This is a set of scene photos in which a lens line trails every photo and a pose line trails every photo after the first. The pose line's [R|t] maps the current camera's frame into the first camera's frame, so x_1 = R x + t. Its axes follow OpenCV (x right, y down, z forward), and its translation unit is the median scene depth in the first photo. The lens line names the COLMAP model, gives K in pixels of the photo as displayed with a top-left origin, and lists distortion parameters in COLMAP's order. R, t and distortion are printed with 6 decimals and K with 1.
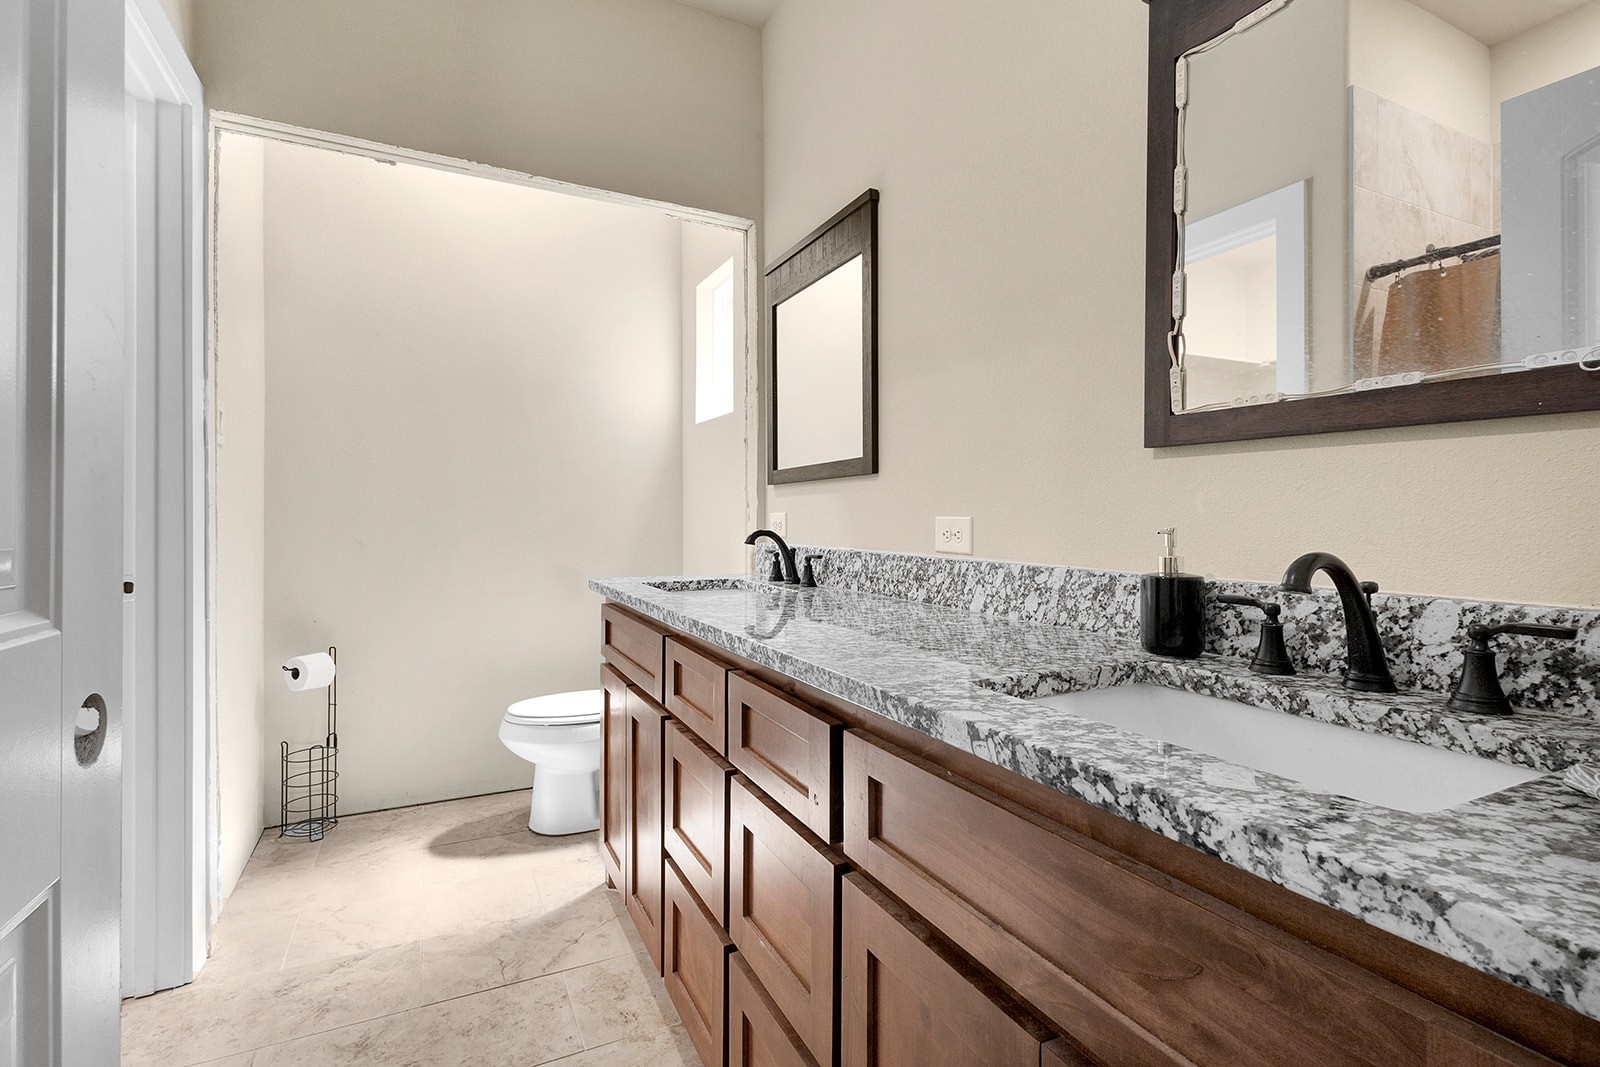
lens RADIAL K [[756.8, 0, 798.6], [0, 756.8, 528.0], [0, 0, 1]] dist [0.005105, 0.000226]
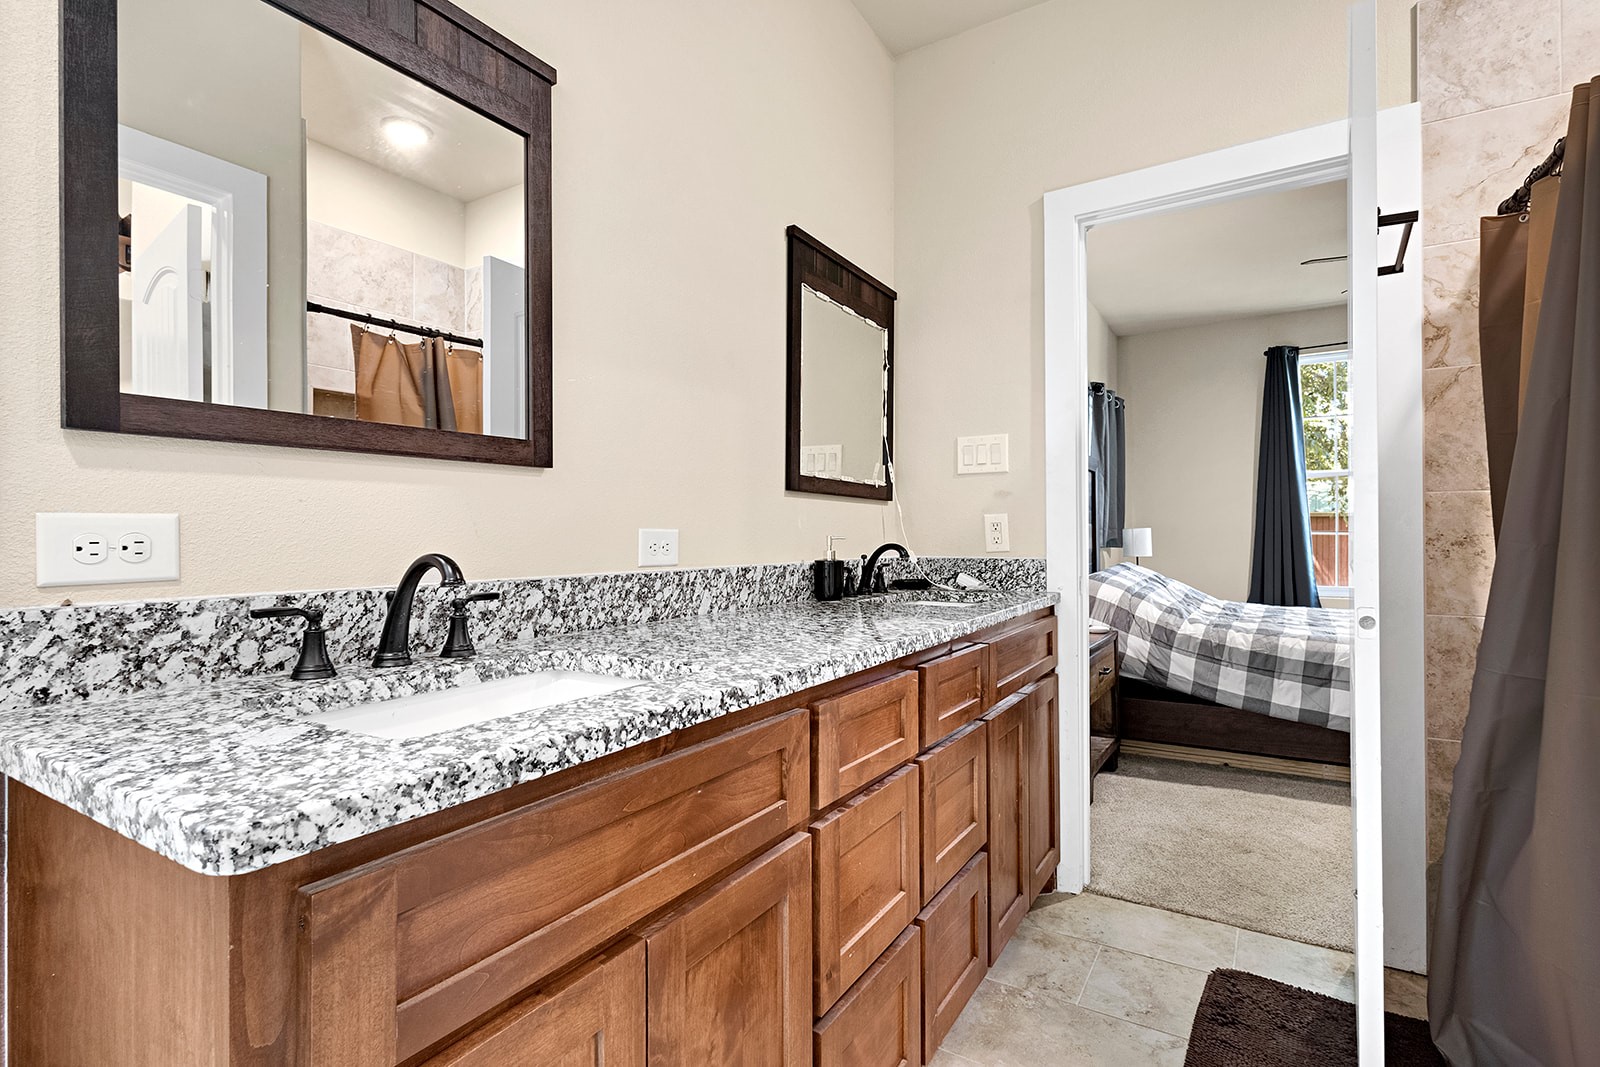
lens RADIAL K [[756.8, 0, 798.6], [0, 756.8, 528.0], [0, 0, 1]] dist [0.005105, 0.000226]
pose [[-0.541194, -0.011107, 0.840824, -0.726578], [-0.006505, 0.999938, 0.009022, -0.026102], [-0.840873, -0.000587, -0.541233, 1.383538]]
